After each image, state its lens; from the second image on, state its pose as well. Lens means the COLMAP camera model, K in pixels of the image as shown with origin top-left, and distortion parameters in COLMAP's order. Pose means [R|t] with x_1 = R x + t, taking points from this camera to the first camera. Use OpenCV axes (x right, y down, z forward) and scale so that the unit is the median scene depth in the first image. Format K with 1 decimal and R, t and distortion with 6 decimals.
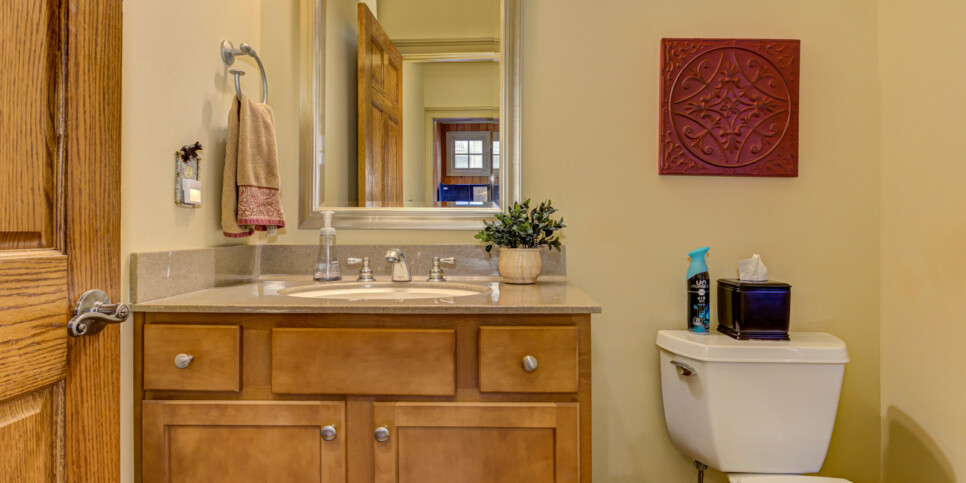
lens RADIAL K [[506.1, 0, 483.0], [0, 506.1, 241.5], [0, 0, 1]] dist [-0.001773, -0.000125]
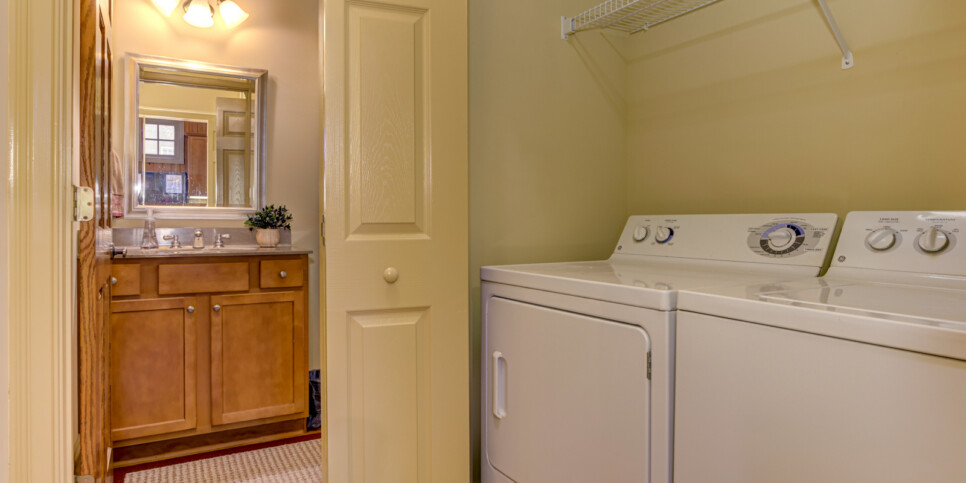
lens RADIAL K [[540.8, 0, 483.7], [0, 540.8, 220.4], [0, 0, 1]] dist [-0.000171, -0.000142]
pose [[0.845861, 0.004038, 0.533388, -0.471740], [0.007408, 0.999786, -0.019316, 0.036080], [-0.533352, 0.020290, 0.845650, -1.698847]]
